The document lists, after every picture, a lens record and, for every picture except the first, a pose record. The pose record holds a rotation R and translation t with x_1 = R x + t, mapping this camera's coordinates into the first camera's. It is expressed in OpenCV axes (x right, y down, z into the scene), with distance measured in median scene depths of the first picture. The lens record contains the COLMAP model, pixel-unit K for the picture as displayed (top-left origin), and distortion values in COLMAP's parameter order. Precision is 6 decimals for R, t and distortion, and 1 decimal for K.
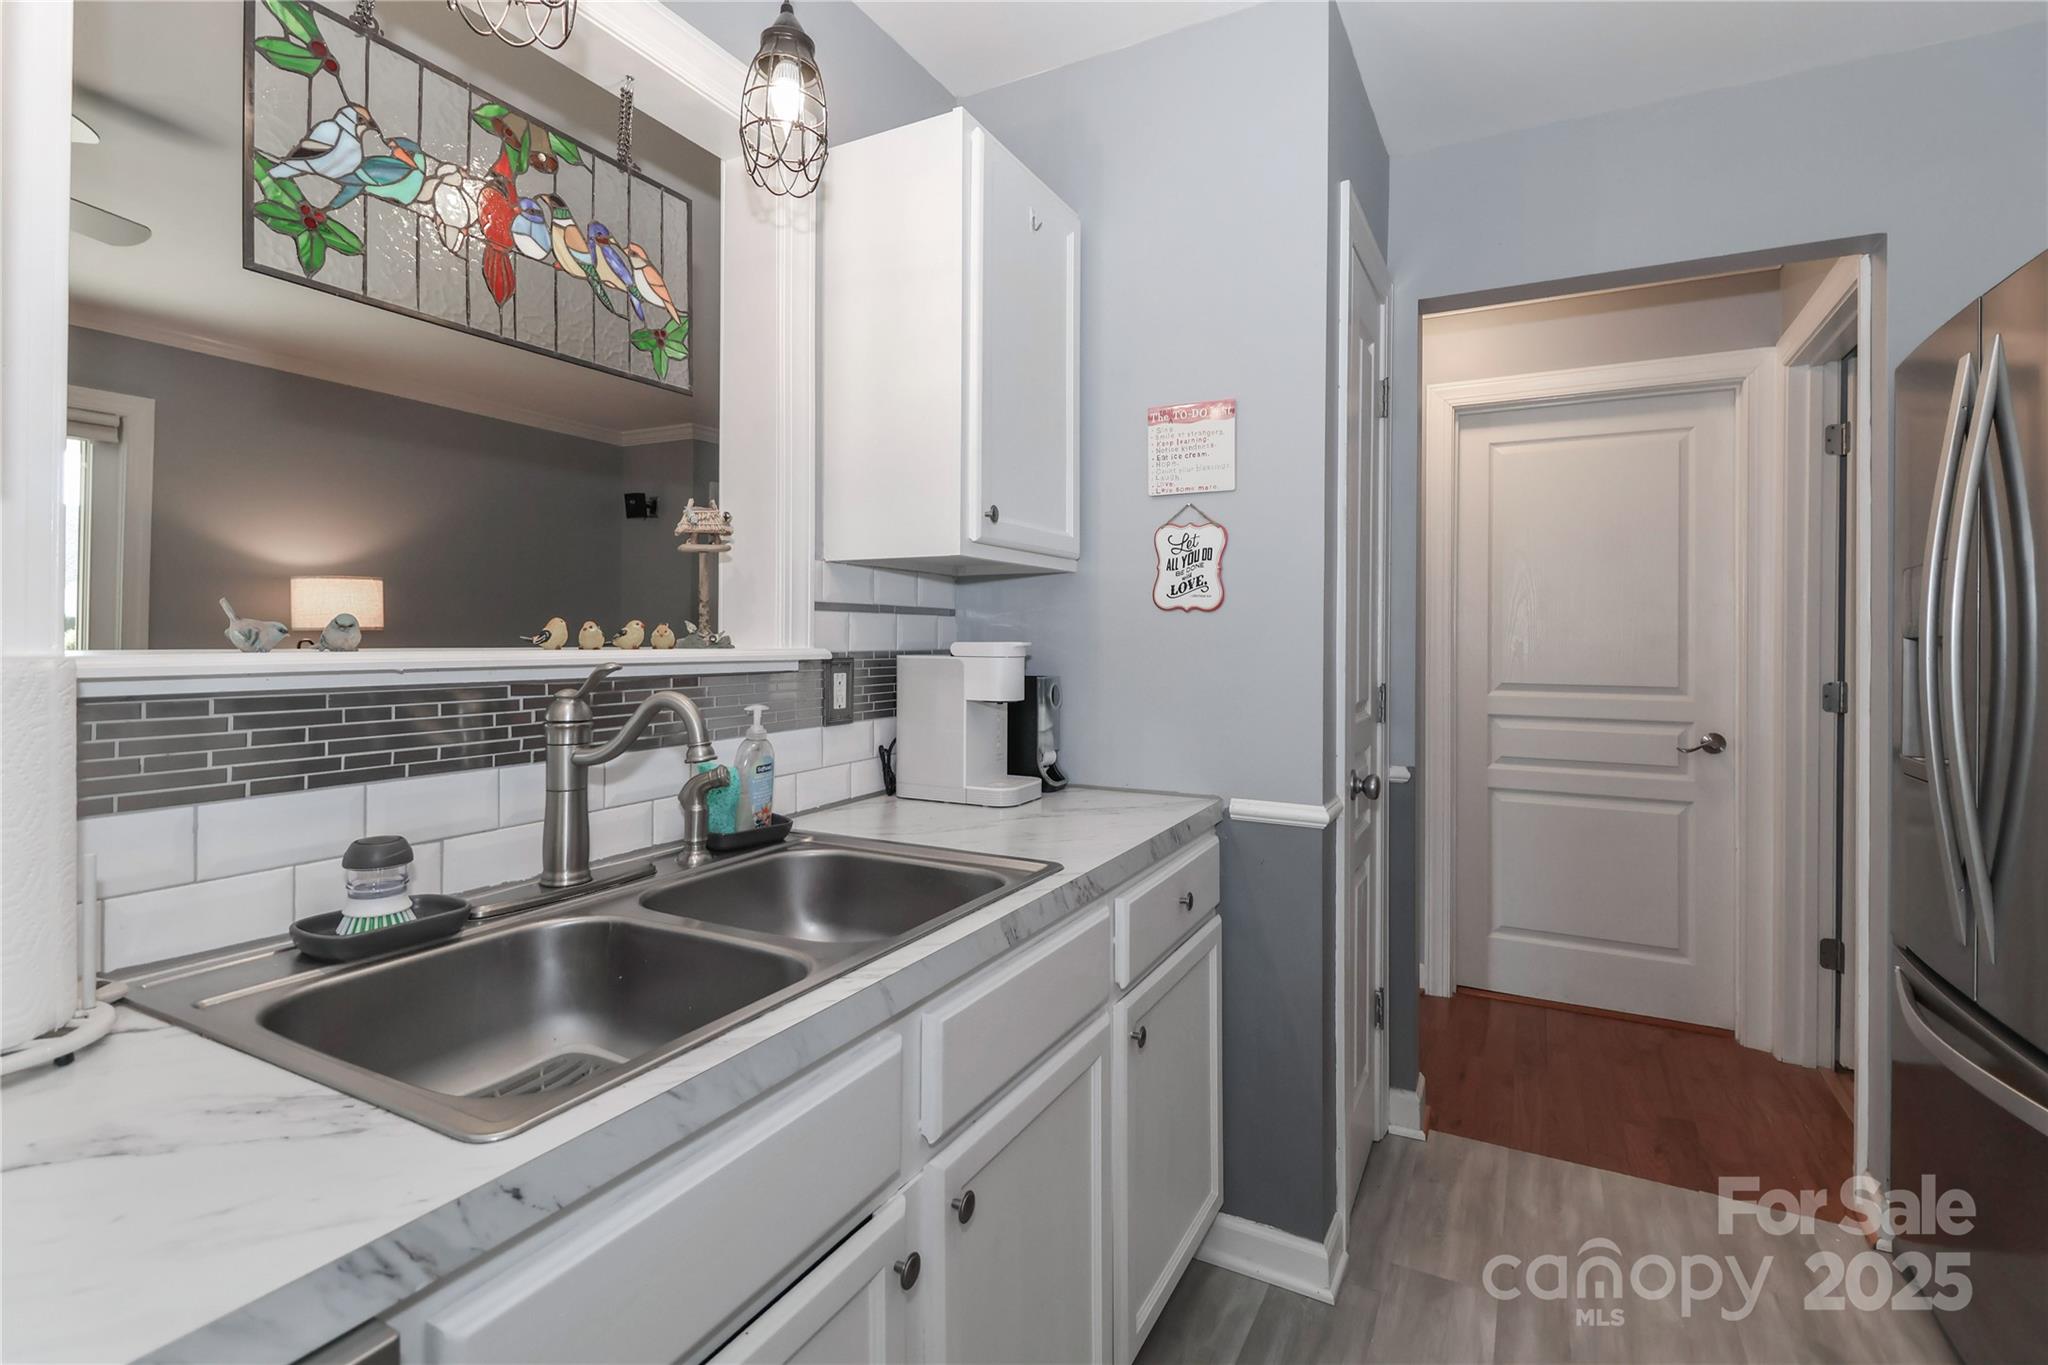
lens RADIAL K [[1002.1, 0, 997.0], [0, 1002.1, 622.5], [0, 0, 1]] dist [-0.000402, -0.000738]
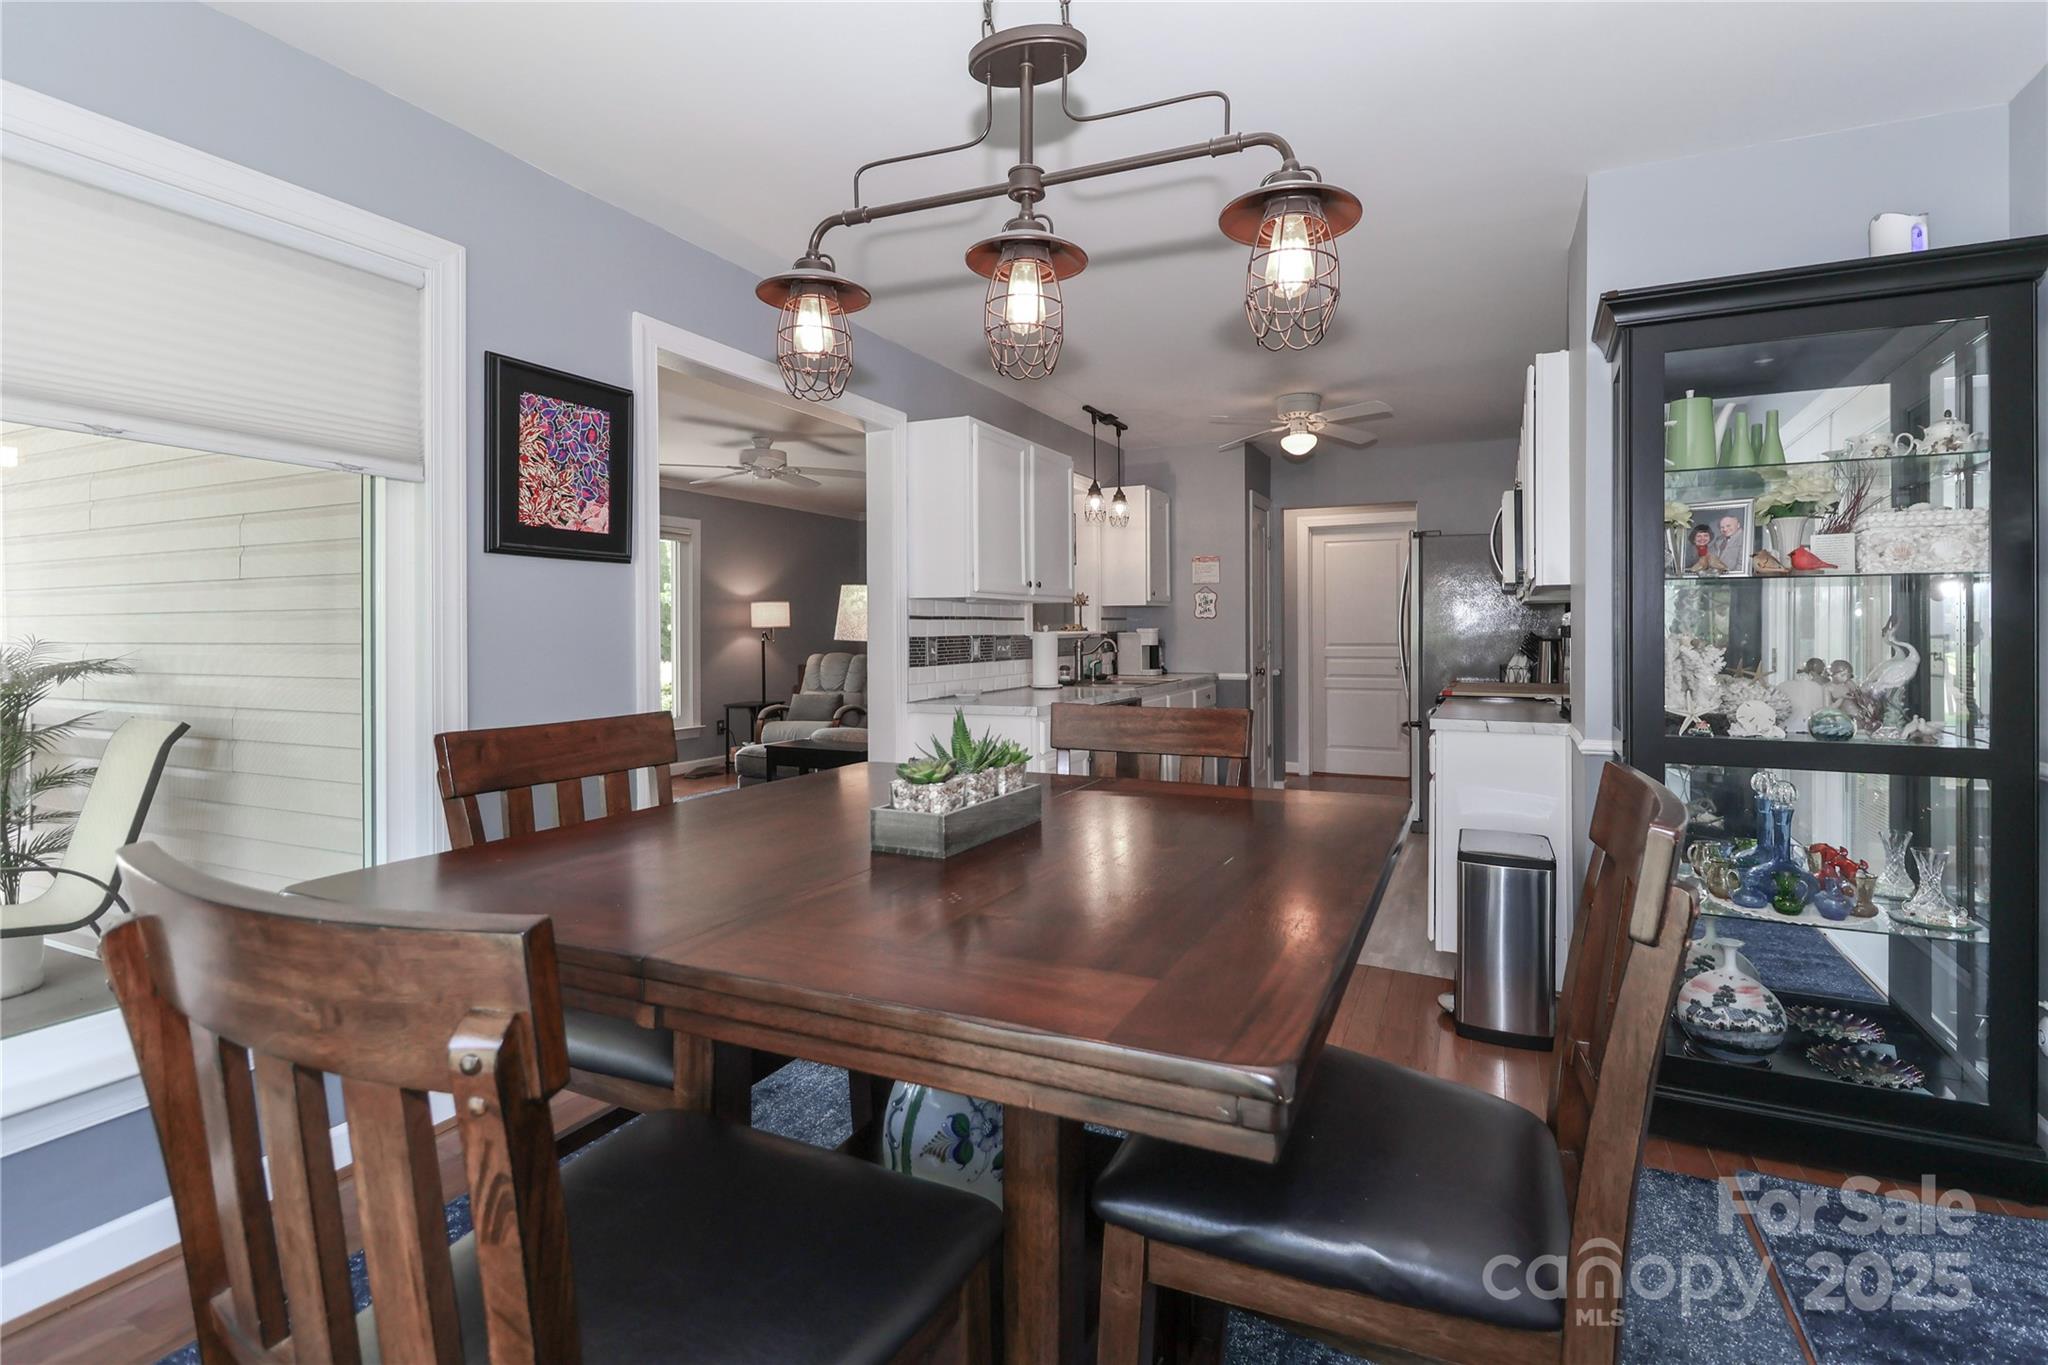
lens RADIAL K [[1002.1, 0, 997.0], [0, 1002.1, 622.5], [0, 0, 1]] dist [-0.000402, -0.000738]
pose [[0.999595, -0.014209, 0.024667, -0.593524], [0.013982, 0.999859, 0.009349, -0.037893], [-0.024796, -0.009000, 0.999652, -2.349146]]
